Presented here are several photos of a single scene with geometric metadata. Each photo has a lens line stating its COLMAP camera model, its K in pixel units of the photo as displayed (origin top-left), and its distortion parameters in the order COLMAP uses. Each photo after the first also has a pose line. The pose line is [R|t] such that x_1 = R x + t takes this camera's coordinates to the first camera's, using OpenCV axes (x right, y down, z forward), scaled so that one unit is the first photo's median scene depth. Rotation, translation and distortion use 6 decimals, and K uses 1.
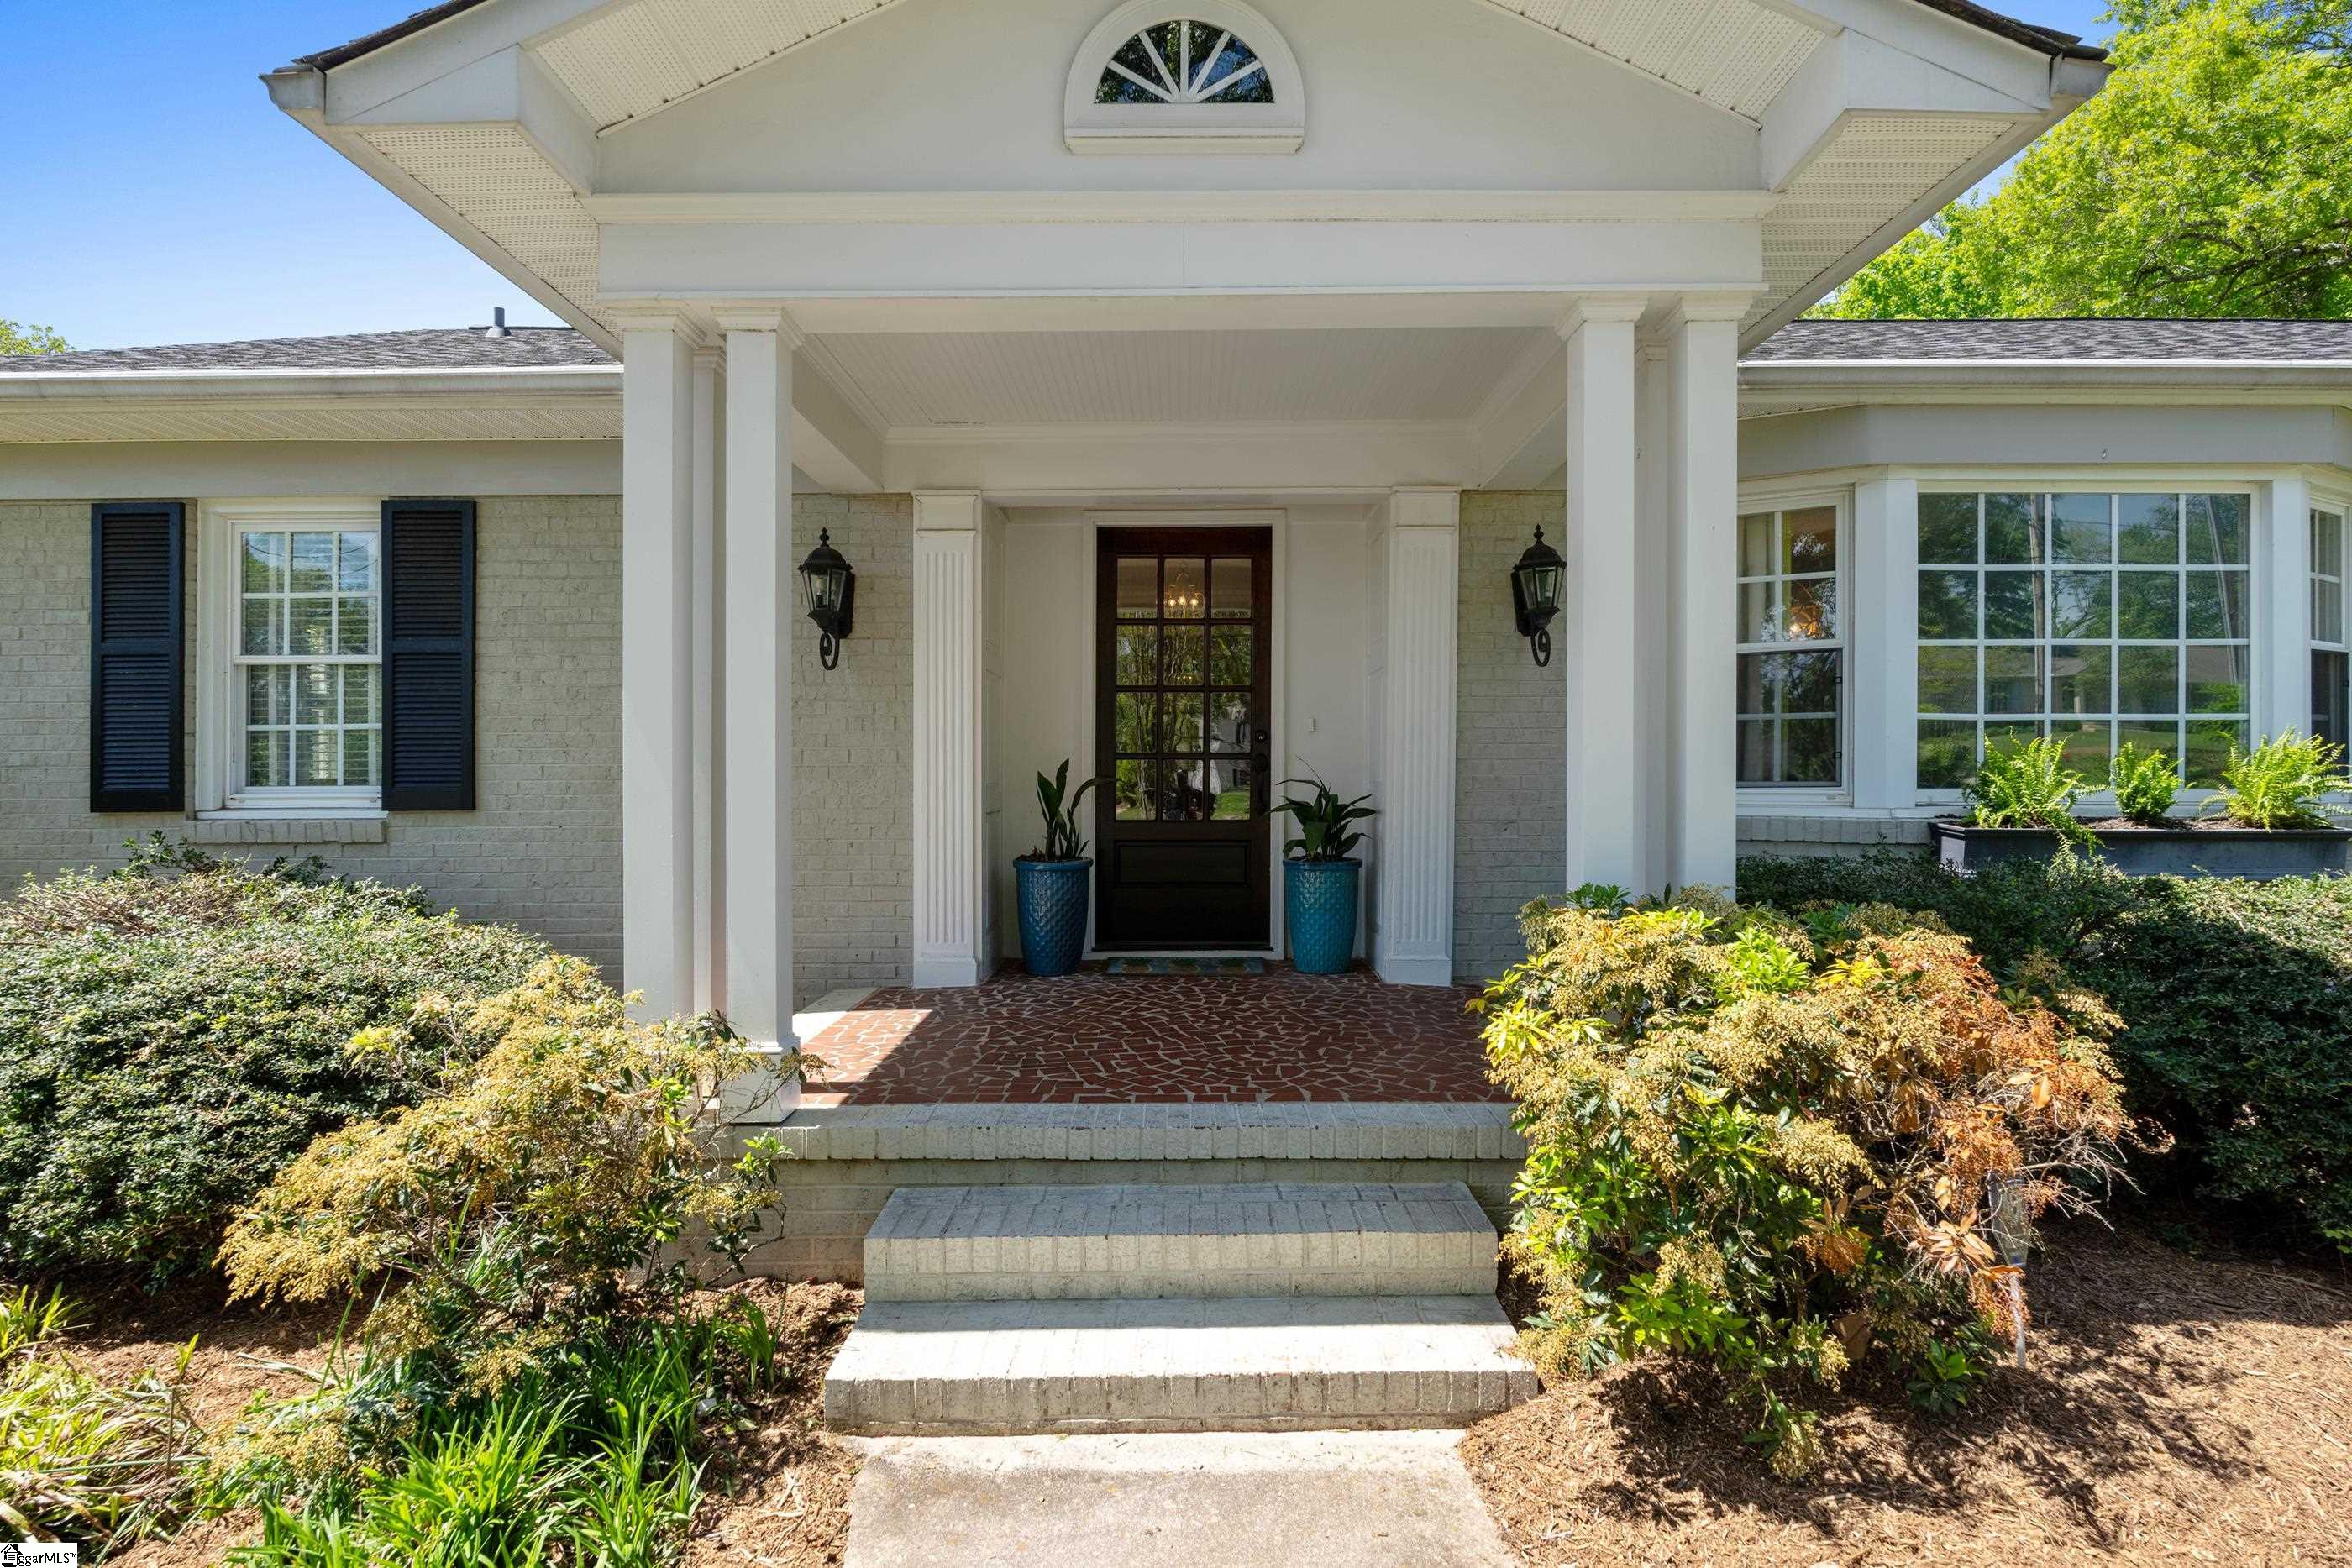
lens RADIAL K [[1191.7, 0, 1180.9], [0, 1191.7, 794.3], [0, 0, 1]] dist [-0.011418, 0.000403]
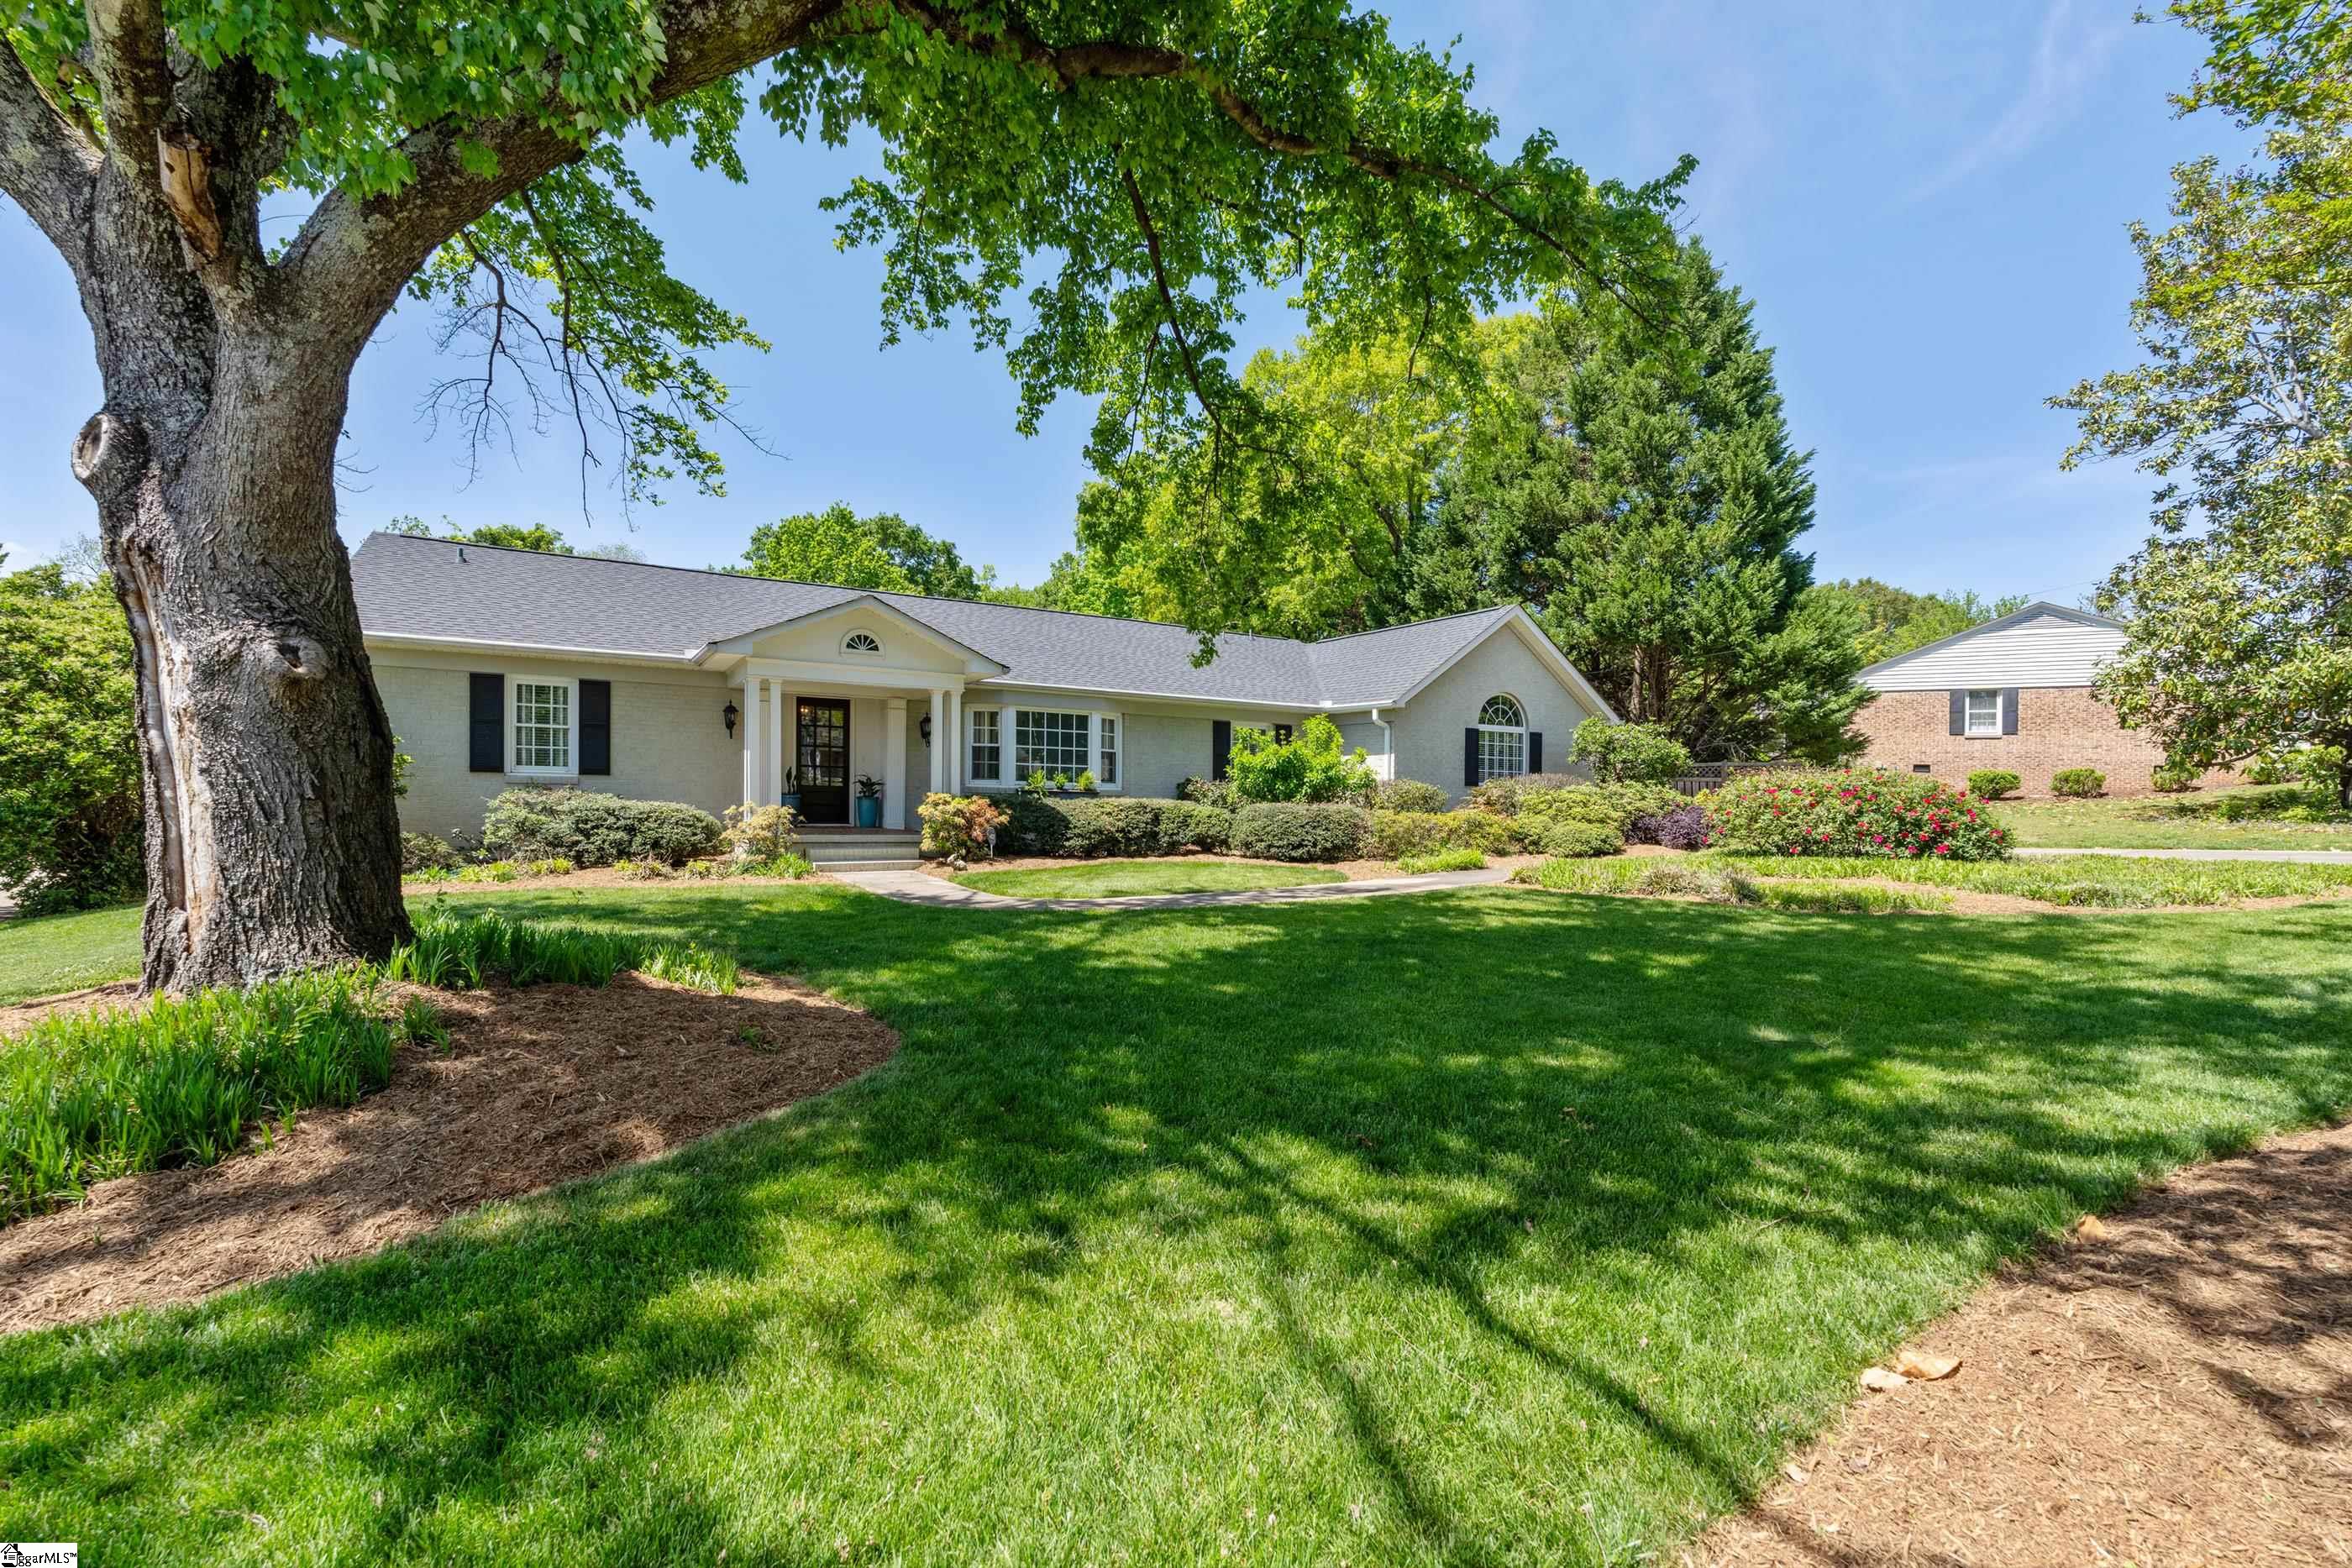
lens RADIAL K [[1027.8, 0, 1175.3], [0, 1027.8, 806.4], [0, 0, 1]] dist [-0.010958, 0.000768]
pose [[0.858640, 0.016034, 0.512327, -0.712998], [-0.019143, 0.999816, 0.000792, 0.067801], [-0.512221, -0.010488, 0.858790, -2.292329]]
